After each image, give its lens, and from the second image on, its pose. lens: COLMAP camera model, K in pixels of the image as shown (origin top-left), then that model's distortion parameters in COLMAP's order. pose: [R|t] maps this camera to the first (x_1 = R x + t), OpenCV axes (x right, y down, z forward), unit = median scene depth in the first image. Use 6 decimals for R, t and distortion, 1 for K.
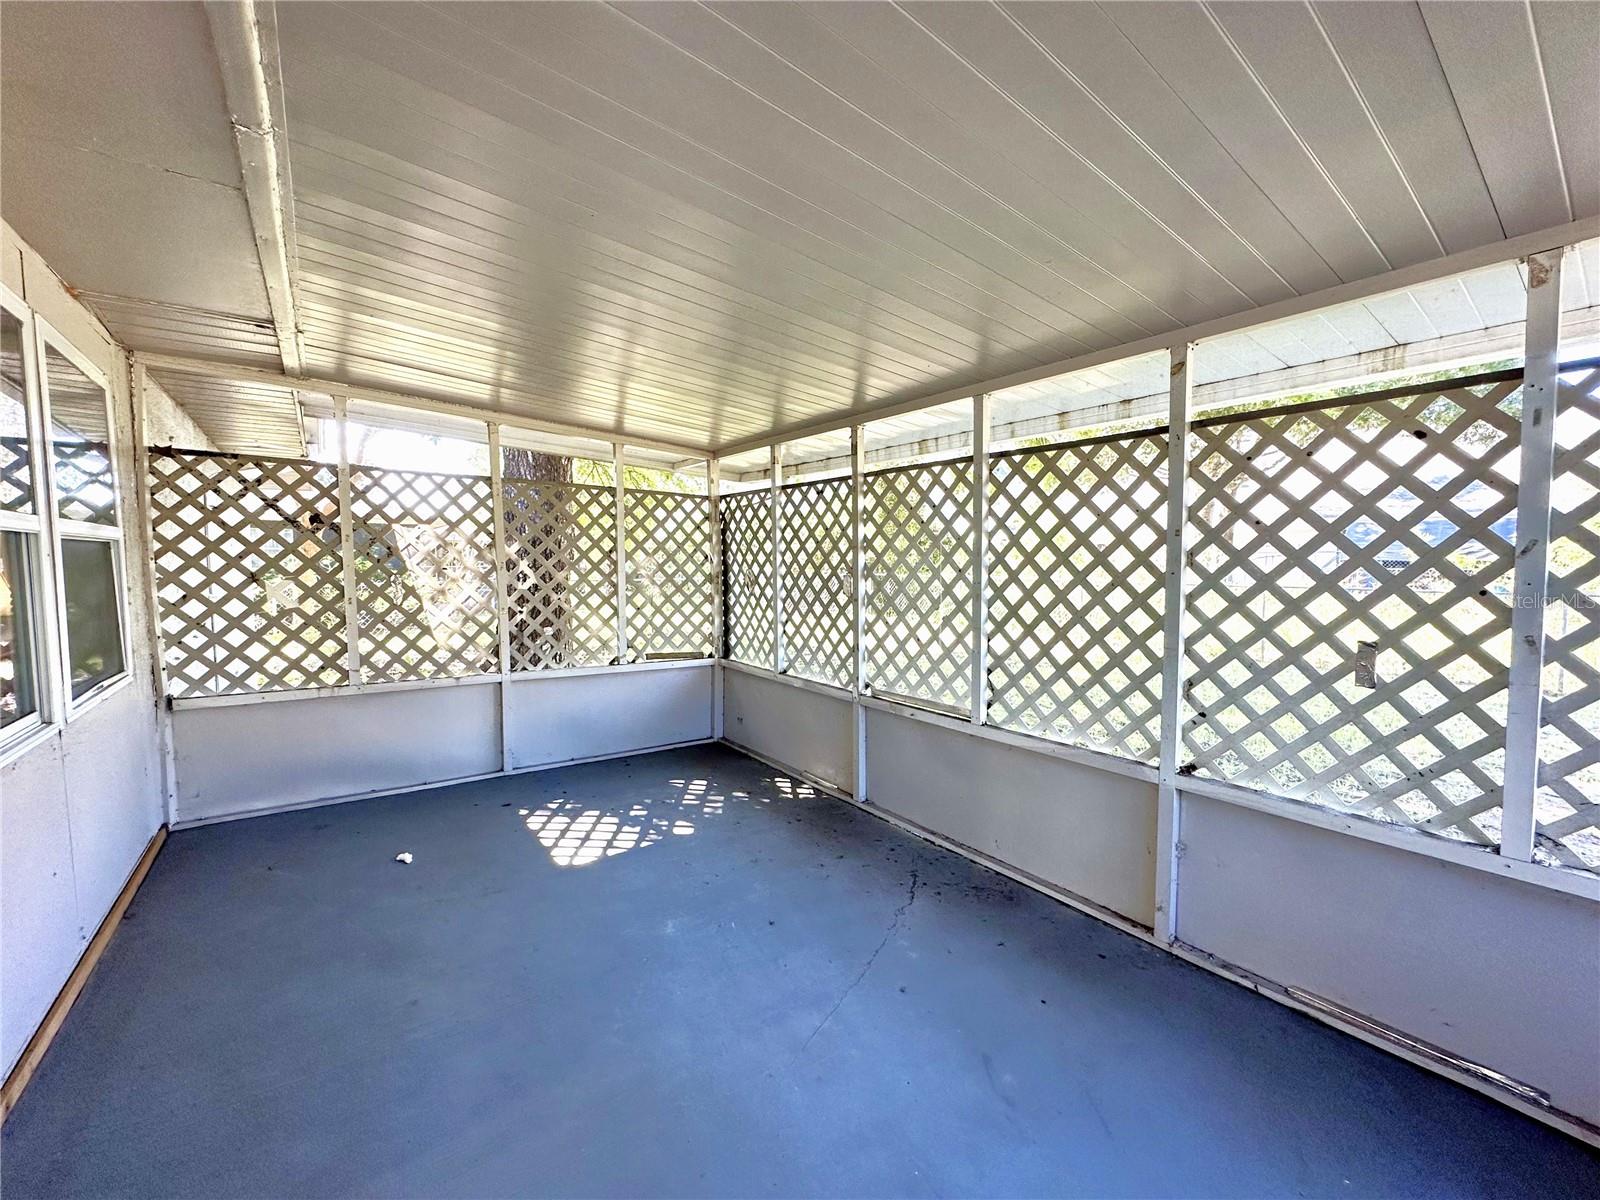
lens RADIAL K [[643.4, 0, 814.8], [0, 643.4, 604.2], [0, 0, 1]] dist [-0.003802, 0.000733]
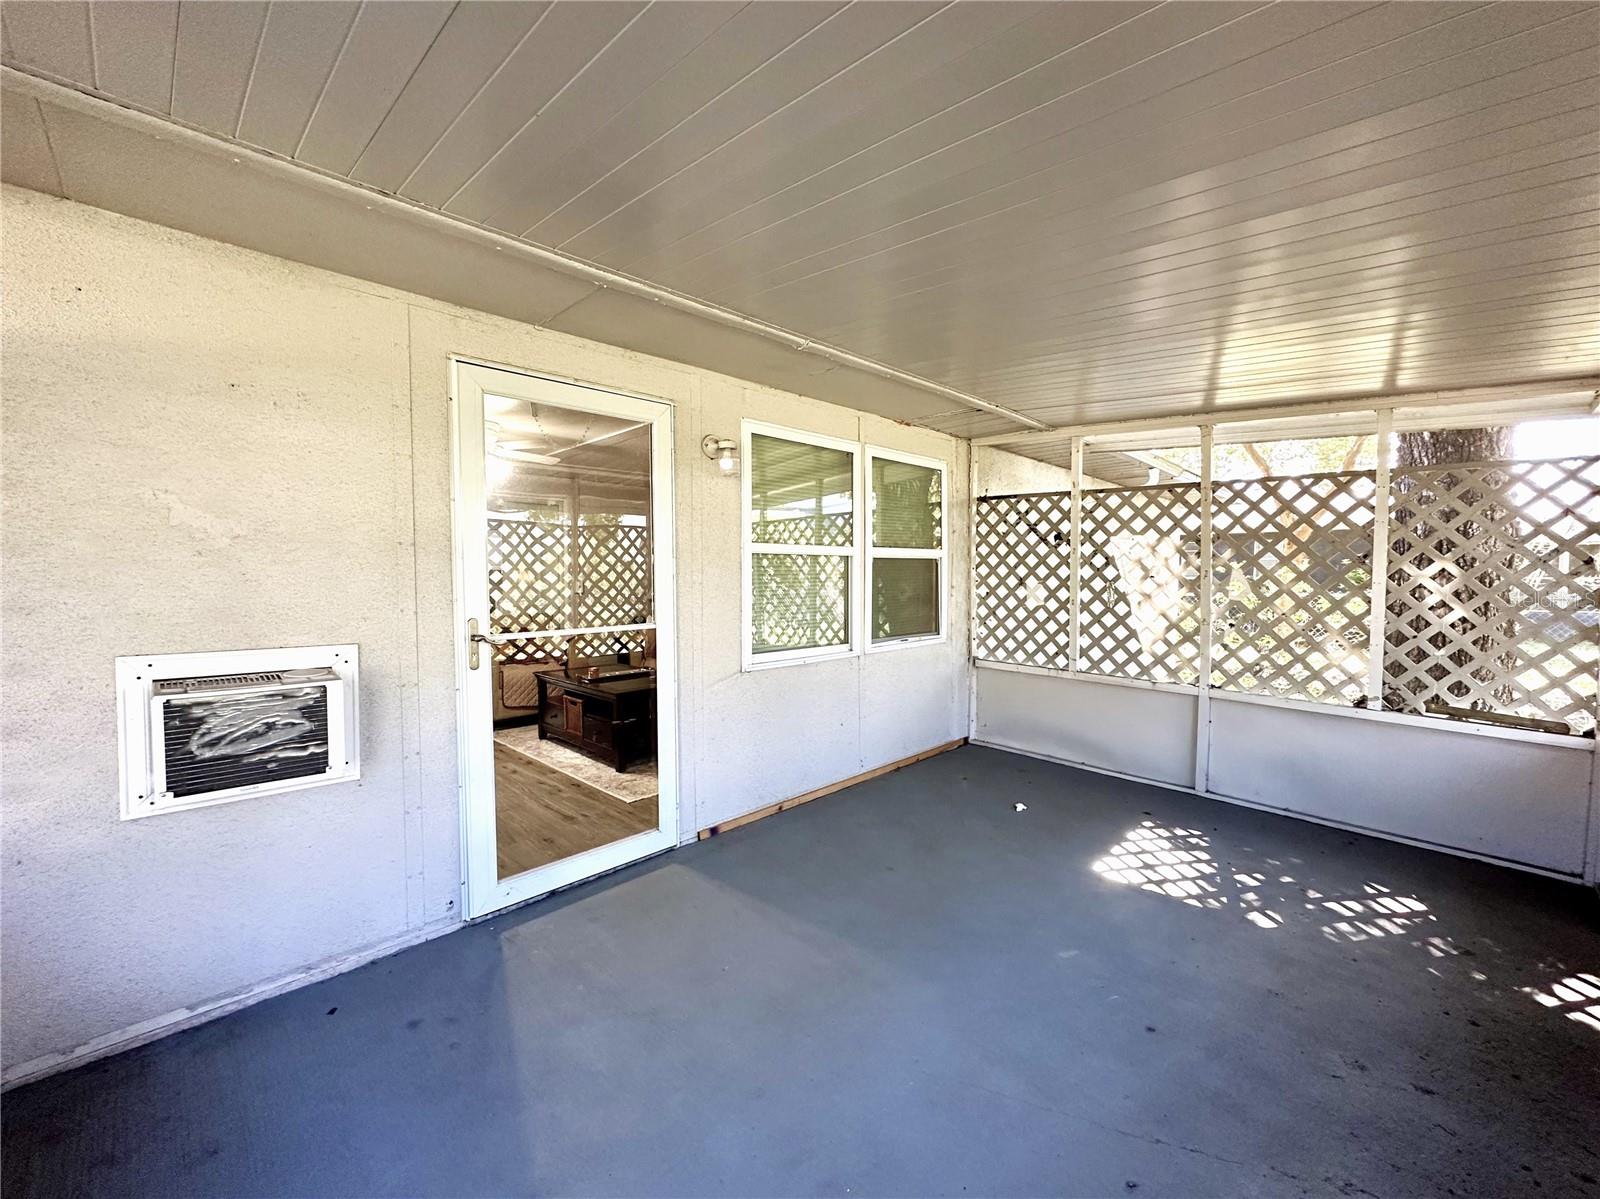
lens RADIAL K [[643.4, 0, 786.2], [0, 643.4, 604.6], [0, 0, 1]] dist [-0.003802, 0.000733]
pose [[0.131117, 0.047887, -0.990210, 0.419994], [-0.069103, 0.996845, 0.039058, -0.010206], [0.988956, 0.063305, 0.134012, 0.294031]]
